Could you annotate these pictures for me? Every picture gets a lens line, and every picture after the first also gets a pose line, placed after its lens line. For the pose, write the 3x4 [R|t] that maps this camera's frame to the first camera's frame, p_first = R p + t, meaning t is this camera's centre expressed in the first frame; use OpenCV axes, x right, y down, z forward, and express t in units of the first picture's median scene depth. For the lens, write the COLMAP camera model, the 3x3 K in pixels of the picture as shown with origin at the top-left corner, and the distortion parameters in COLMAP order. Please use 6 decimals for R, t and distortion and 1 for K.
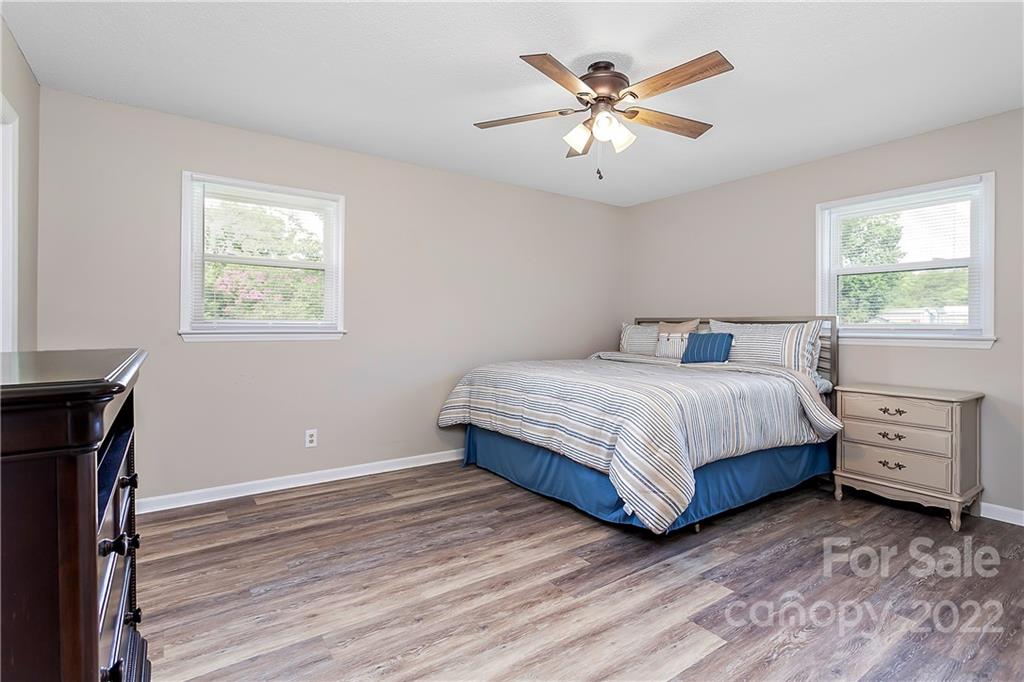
lens RADIAL K [[493.0, 0, 511.8], [0, 493.0, 323.5], [0, 0, 1]] dist [-0.000664, 0.000842]
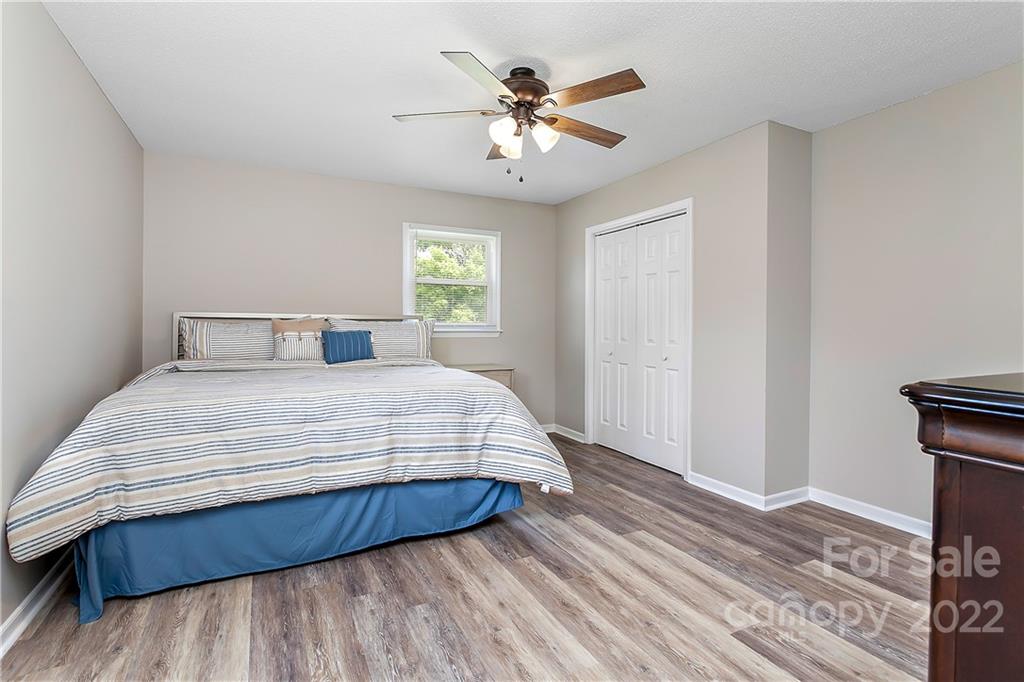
lens RADIAL K [[493.0, 0, 511.8], [0, 493.0, 323.5], [0, 0, 1]] dist [-0.000664, 0.000842]
pose [[0.146483, -0.002825, 0.989209, -0.735789], [-0.008116, 0.999959, 0.004058, -0.002356], [-0.989180, -0.008623, 0.146454, 0.760177]]
